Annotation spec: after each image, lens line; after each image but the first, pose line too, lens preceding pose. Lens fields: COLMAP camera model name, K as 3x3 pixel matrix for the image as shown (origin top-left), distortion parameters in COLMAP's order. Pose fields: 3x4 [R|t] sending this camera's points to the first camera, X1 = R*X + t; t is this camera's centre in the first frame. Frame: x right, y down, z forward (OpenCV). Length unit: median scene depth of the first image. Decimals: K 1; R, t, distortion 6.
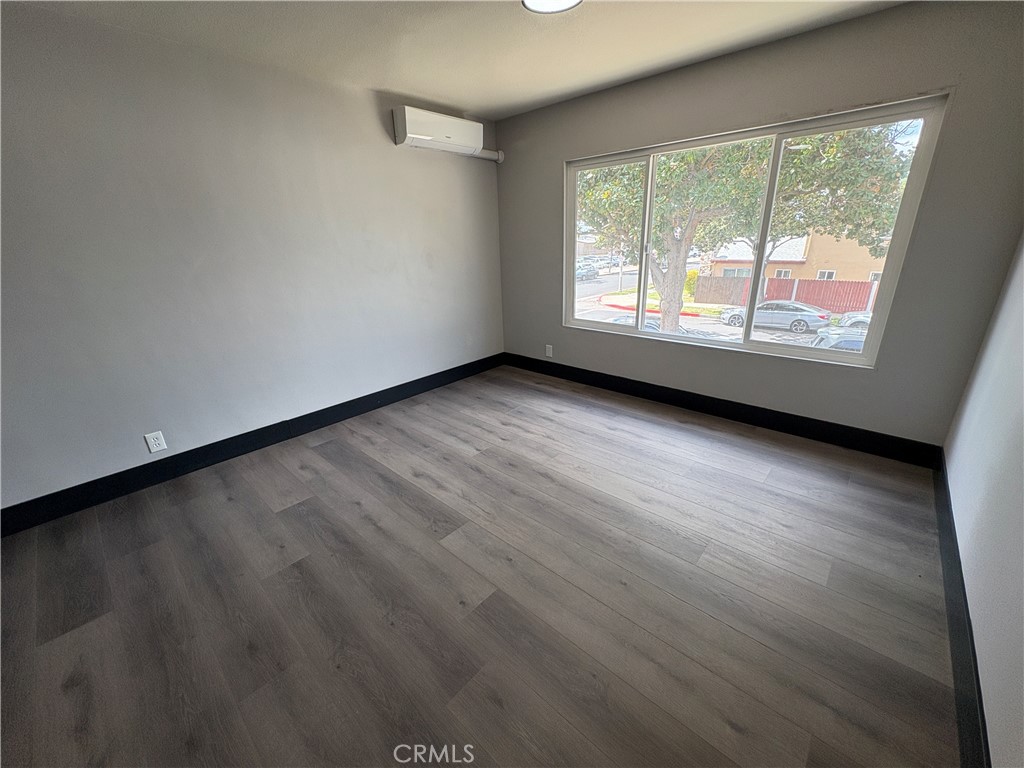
lens RADIAL K [[410.1, 0, 512.0], [0, 410.1, 384.0], [0, 0, 1]] dist [-0.000873, -0.000070]
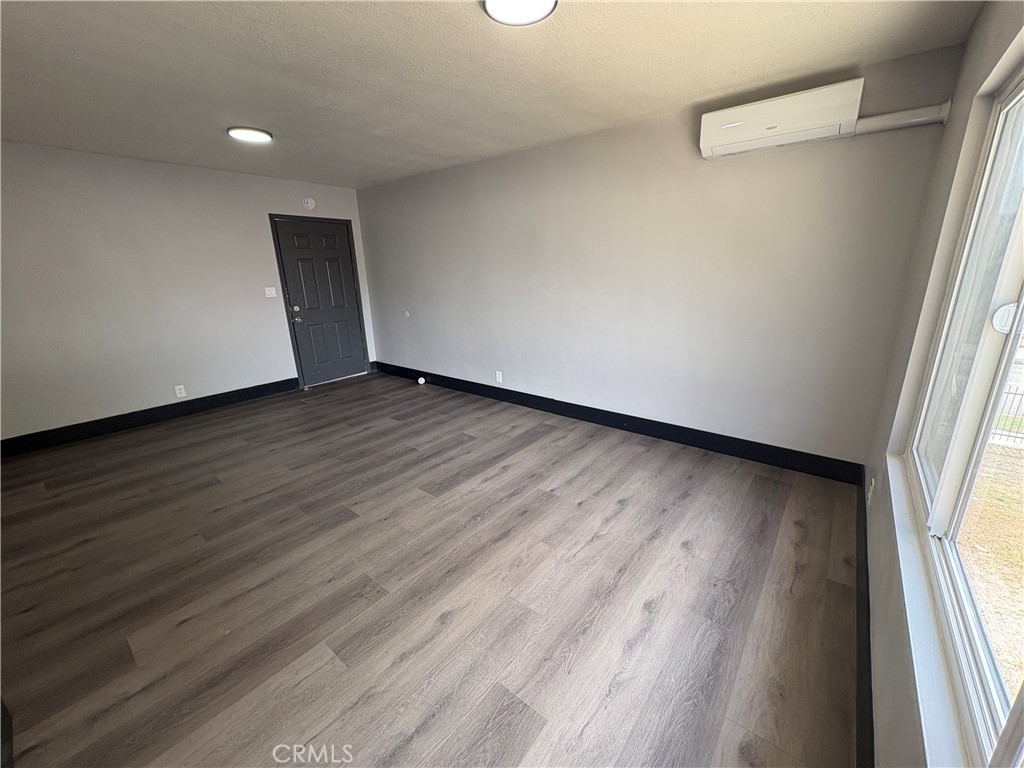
lens RADIAL K [[410.1, 0, 512.0], [0, 410.1, 384.0], [0, 0, 1]] dist [-0.000873, -0.000070]
pose [[0.059014, 0.302310, -0.951381, 0.753419], [-0.317224, 0.909320, 0.269268, -0.294351], [0.946513, 0.285910, 0.149562, 0.706680]]
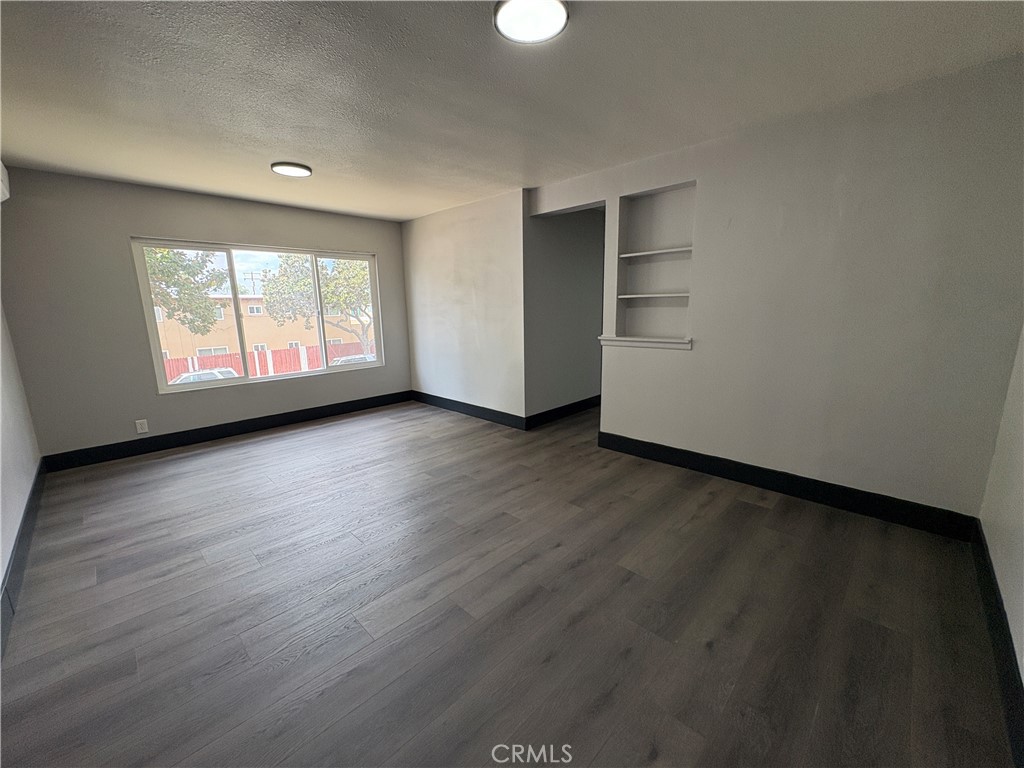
lens RADIAL K [[410.1, 0, 512.0], [0, 410.1, 384.0], [0, 0, 1]] dist [-0.000873, -0.000070]
pose [[0.035834, -0.161643, 0.986198, -1.147030], [0.351214, 0.925920, 0.139001, -0.008066], [-0.935609, 0.341386, 0.089951, 0.174503]]
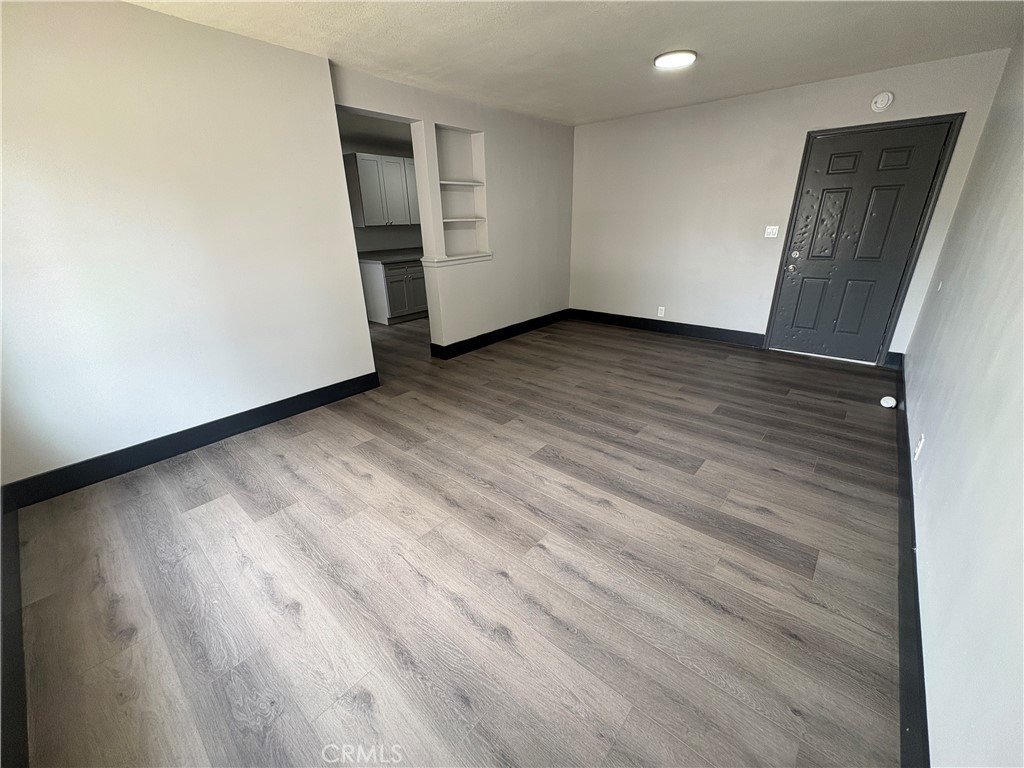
lens RADIAL K [[410.1, 0, 512.0], [0, 410.1, 384.0], [0, 0, 1]] dist [-0.000873, -0.000070]
pose [[-0.998278, 0.058451, -0.005018, -0.047246], [0.040383, 0.746696, 0.663939, -0.474146], [0.042555, 0.662592, -0.747770, 1.331160]]
